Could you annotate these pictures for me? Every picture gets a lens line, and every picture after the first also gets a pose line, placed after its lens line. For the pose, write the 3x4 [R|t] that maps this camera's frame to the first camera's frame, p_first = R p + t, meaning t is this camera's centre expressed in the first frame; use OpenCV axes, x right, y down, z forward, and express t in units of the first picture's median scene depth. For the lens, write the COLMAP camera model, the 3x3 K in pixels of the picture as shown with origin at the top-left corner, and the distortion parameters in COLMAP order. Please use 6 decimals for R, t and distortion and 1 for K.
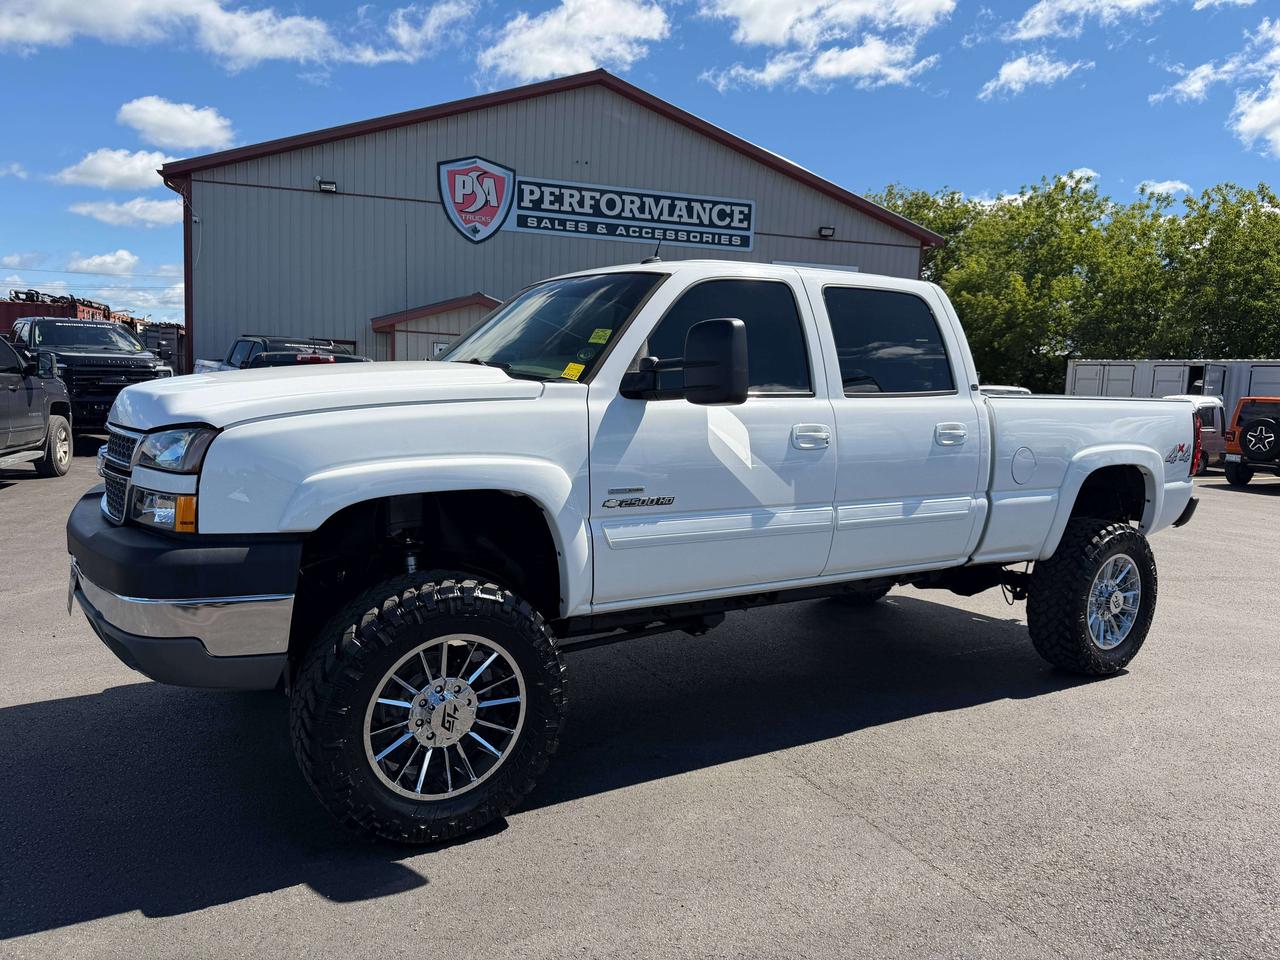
lens RADIAL K [[961.8, 0, 657.5], [0, 961.8, 438.9], [0, 0, 1]] dist [0.097412, -0.144188]
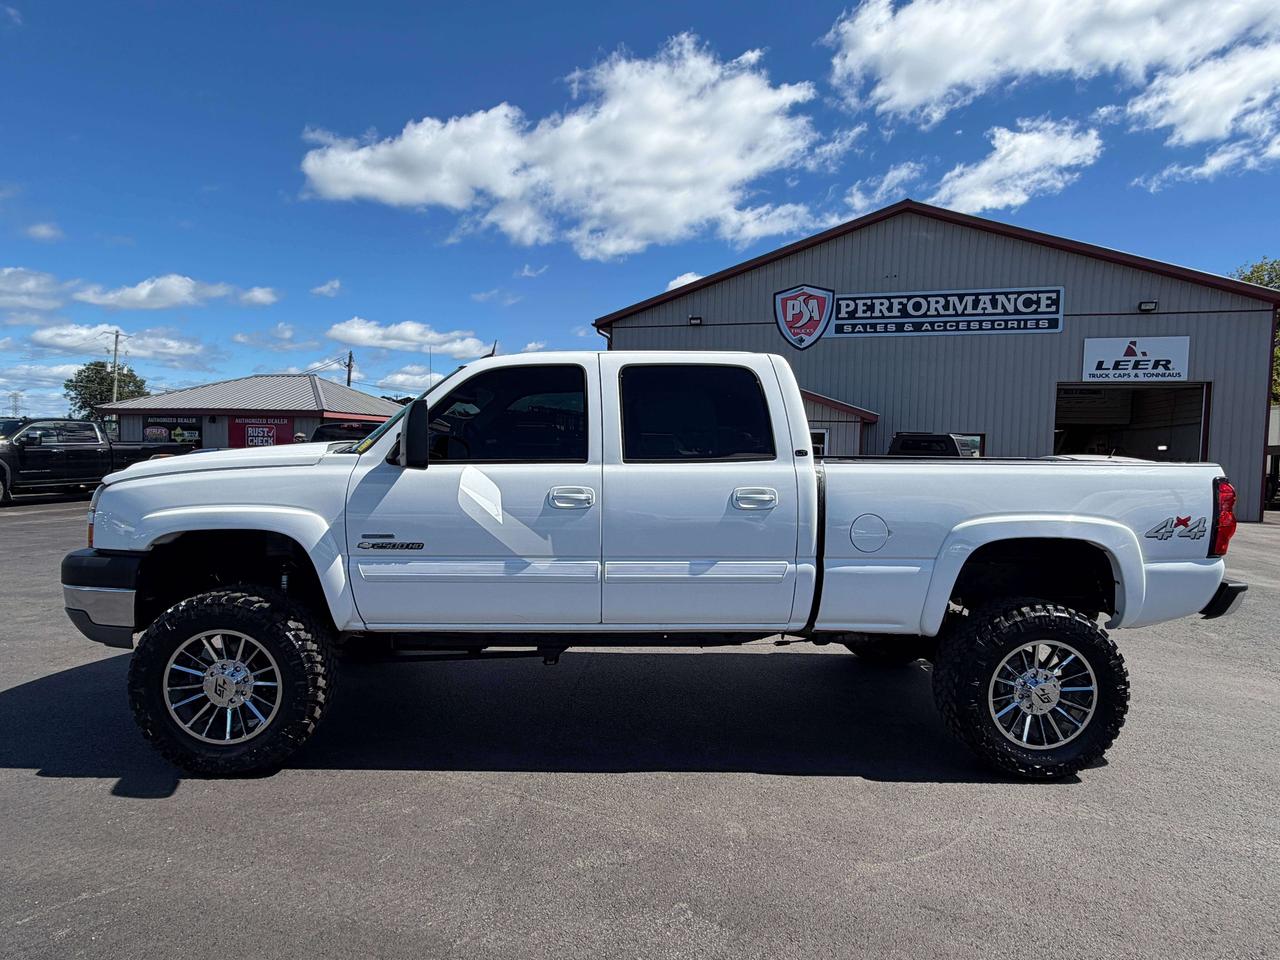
lens RADIAL K [[720.4, 0, 611.6], [0, 720.4, 440.3], [0, 0, 1]] dist [-0.000482, -0.001730]
pose [[0.833602, -0.027110, -0.551700, 0.496322], [-0.018244, 0.996899, -0.076552, -0.004133], [0.552064, 0.073878, 0.830522, 0.231571]]
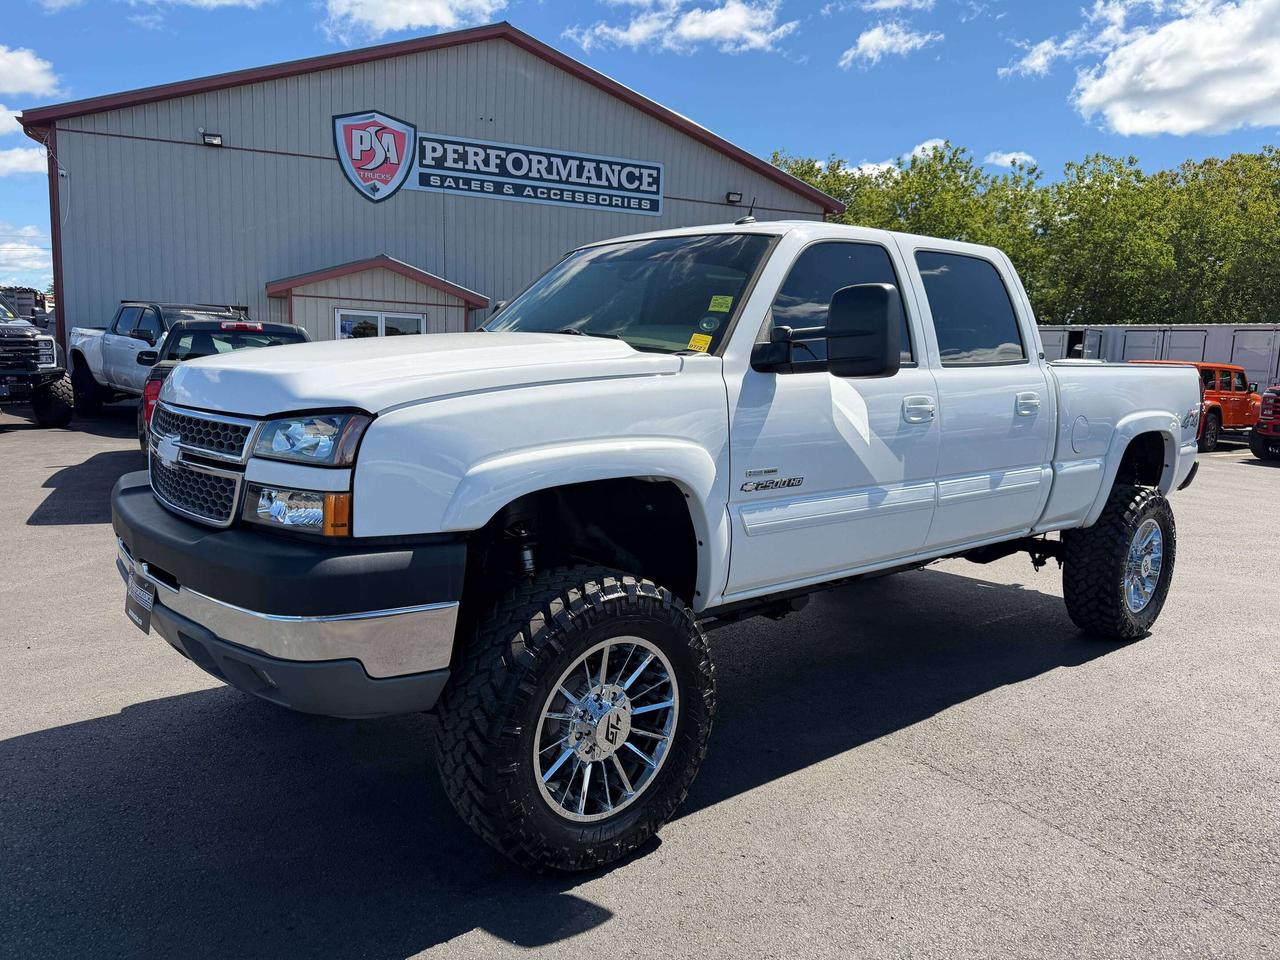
lens RADIAL K [[961.8, 0, 657.5], [0, 961.8, 438.9], [0, 0, 1]] dist [0.097412, -0.144188]
pose [[0.991260, -0.017809, 0.130711, -0.163153], [0.013204, 0.999264, 0.036013, -0.008254], [-0.131257, -0.033973, 0.990766, 0.063680]]
